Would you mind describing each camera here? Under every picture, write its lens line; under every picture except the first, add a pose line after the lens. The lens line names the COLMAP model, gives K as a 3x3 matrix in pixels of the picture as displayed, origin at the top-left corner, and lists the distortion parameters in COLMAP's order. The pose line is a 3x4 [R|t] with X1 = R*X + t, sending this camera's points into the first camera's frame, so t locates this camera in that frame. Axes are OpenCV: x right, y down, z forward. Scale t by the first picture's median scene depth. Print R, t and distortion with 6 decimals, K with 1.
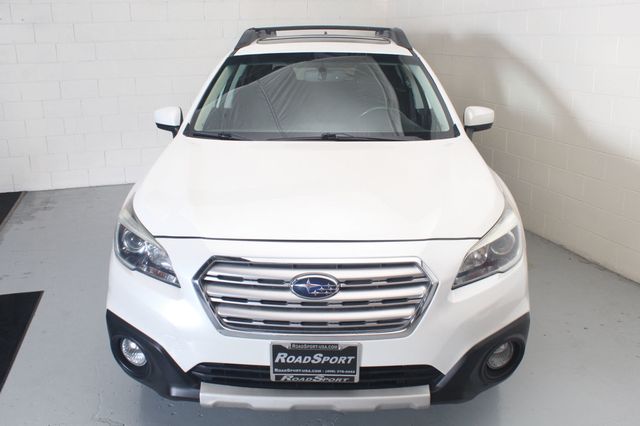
lens RADIAL K [[613.6, 0, 318.2], [0, 613.6, 217.2], [0, 0, 1]] dist [-0.094194, 0.000000]
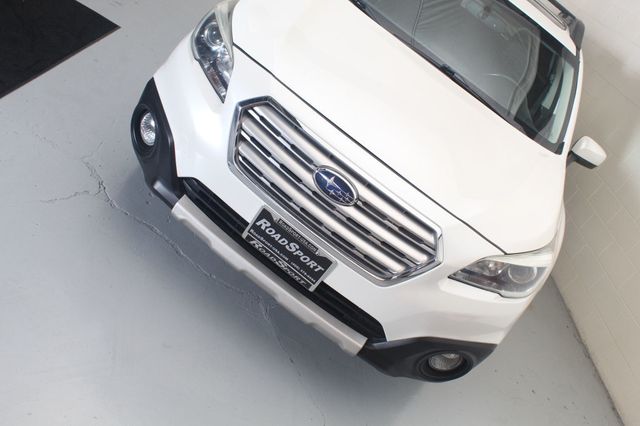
lens RADIAL K [[613.6, 0, 315.0], [0, 613.6, 213.8], [0, 0, 1]] dist [-0.094194, 0.000000]
pose [[0.793436, 0.608184, -0.023918, 0.017109], [-0.595734, 0.784048, 0.174270, -0.001264], [0.124741, -0.124023, 0.984407, 0.050043]]
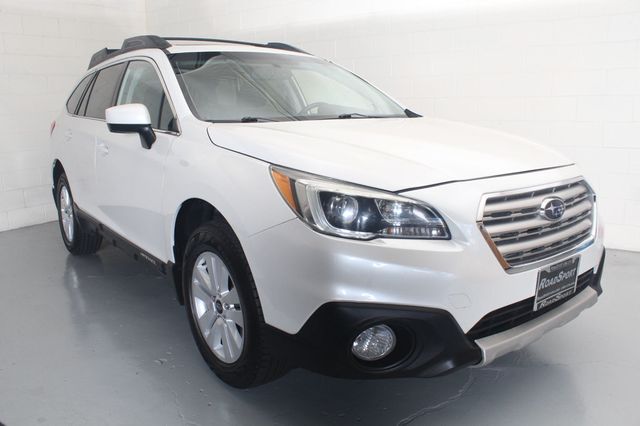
lens RADIAL K [[525.6, 0, 320.0], [0, 525.6, 215.2], [0, 0, 1]] dist [-0.138152, 0.090667]
pose [[0.769668, -0.133523, 0.624326, -0.837087], [0.195992, 0.980083, -0.032010, 0.068708], [-0.607617, 0.147000, 0.780508, 0.517896]]
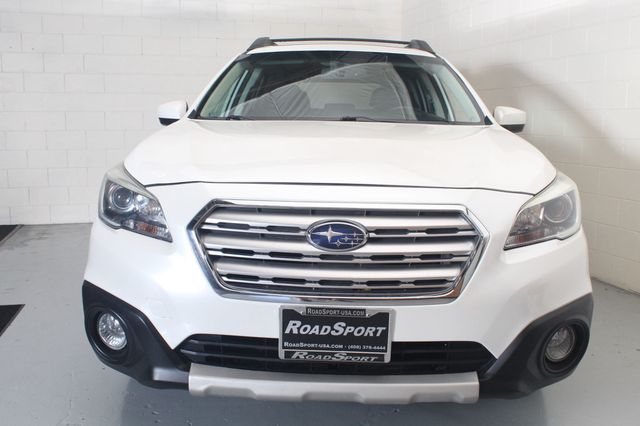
lens RADIAL K [[613.6, 0, 320.5], [0, 613.6, 207.8], [0, 0, 1]] dist [-0.094194, 0.000000]
pose [[0.999728, 0.022141, -0.007332, -0.021742], [-0.022947, 0.989960, -0.139470, 0.179085], [0.004170, 0.139600, 0.990199, 0.182355]]
